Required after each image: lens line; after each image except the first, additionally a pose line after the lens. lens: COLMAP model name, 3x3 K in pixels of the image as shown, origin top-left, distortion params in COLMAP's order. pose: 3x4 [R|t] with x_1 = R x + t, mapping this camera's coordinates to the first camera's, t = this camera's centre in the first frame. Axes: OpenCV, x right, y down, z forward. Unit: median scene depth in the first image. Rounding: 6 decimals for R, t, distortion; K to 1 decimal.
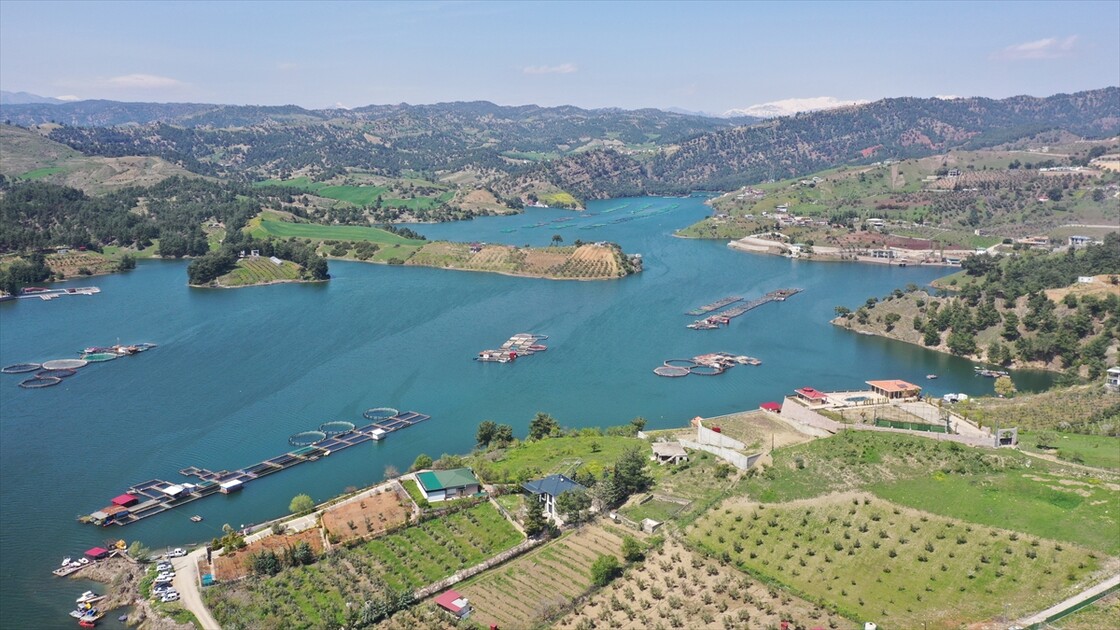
lens RADIAL K [[882.5, 0, 557.3], [0, 882.5, 316.8], [0, 0, 1]] dist [0.007870, -0.001770]
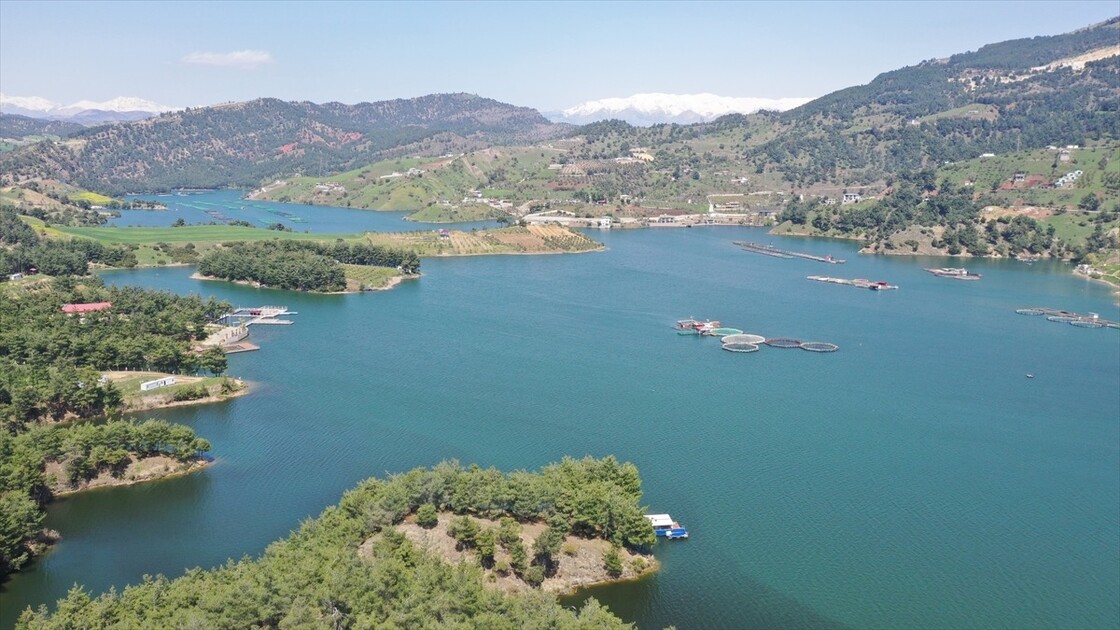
lens RADIAL K [[882.5, 0, 558.5], [0, 882.5, 310.7], [0, 0, 1]] dist [0.007870, -0.001770]
pose [[0.647592, -0.127837, 0.751188, -0.244134], [0.135287, 0.989454, 0.051756, -0.009077], [-0.749882, 0.068109, 0.658057, 0.089496]]
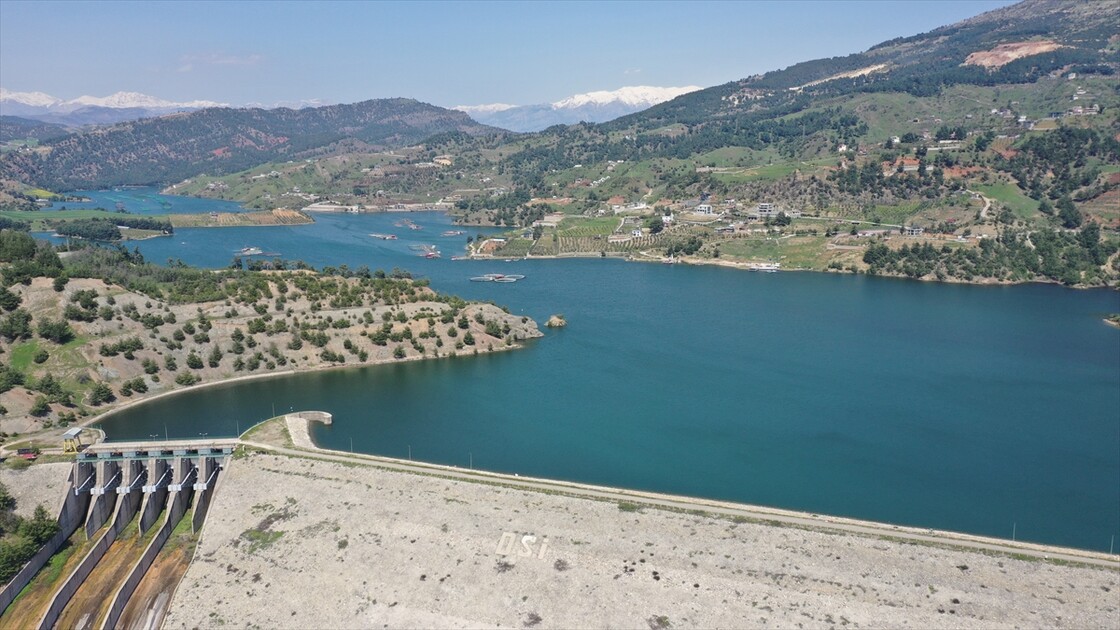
lens RADIAL K [[882.5, 0, 557.1], [0, 882.5, 316.7], [0, 0, 1]] dist [0.007870, -0.001770]
pose [[0.652995, -0.141818, 0.743966, -0.311528], [0.138433, 0.988113, 0.066853, 0.030677], [-0.744603, 0.059335, 0.664865, -0.199839]]
